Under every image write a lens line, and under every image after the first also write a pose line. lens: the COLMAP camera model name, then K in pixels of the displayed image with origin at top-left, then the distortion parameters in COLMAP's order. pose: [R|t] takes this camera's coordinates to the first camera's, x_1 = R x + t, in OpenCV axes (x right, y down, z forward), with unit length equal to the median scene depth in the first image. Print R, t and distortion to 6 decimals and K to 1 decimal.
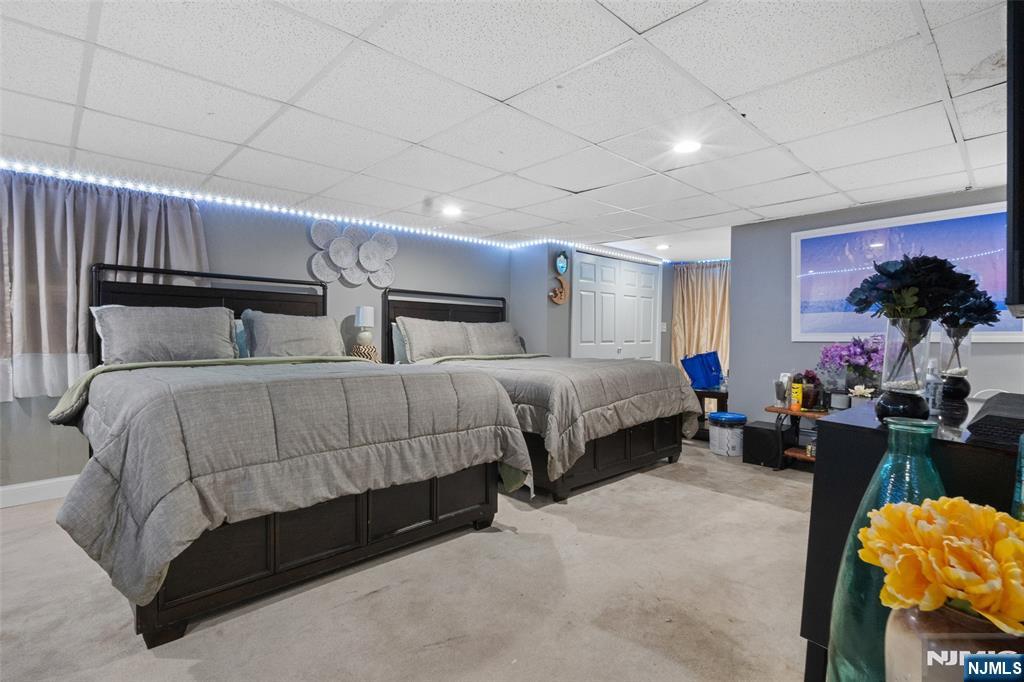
lens RADIAL K [[487.1, 0, 512.0], [0, 487.1, 341.0], [0, 0, 1]] dist [0.000465, 0.000032]
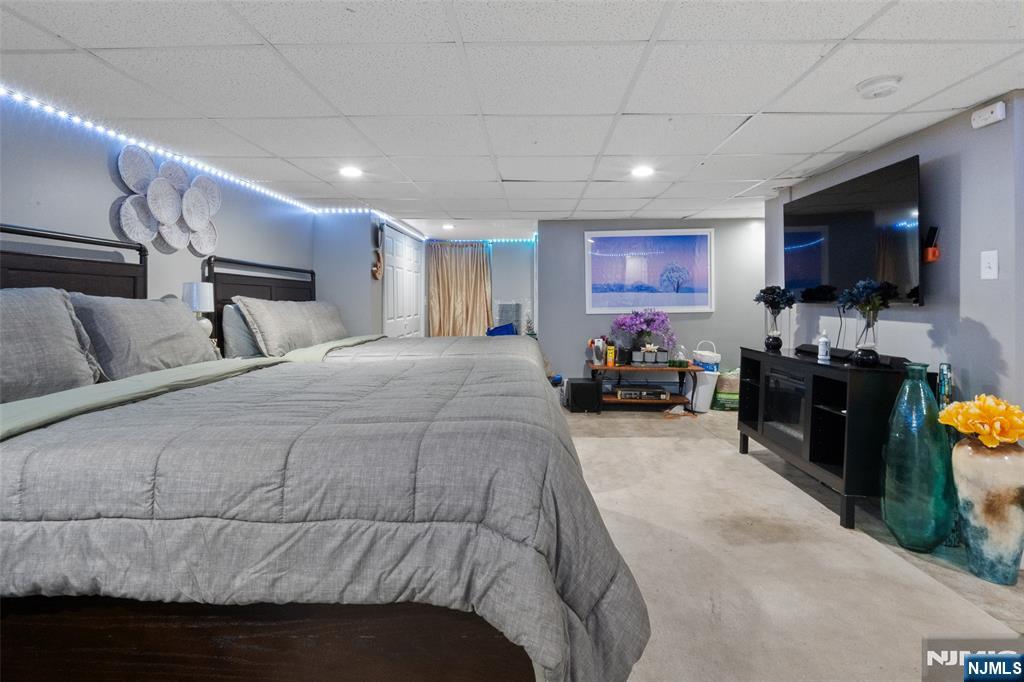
lens RADIAL K [[493.8, 0, 512.5], [0, 493.8, 301.6], [0, 0, 1]] dist [-0.000853, -0.000203]
pose [[0.708127, -0.013348, 0.705959, -0.477302], [0.021874, 0.999756, -0.003038, -0.031878], [-0.705746, 0.017593, 0.708246, 0.190986]]
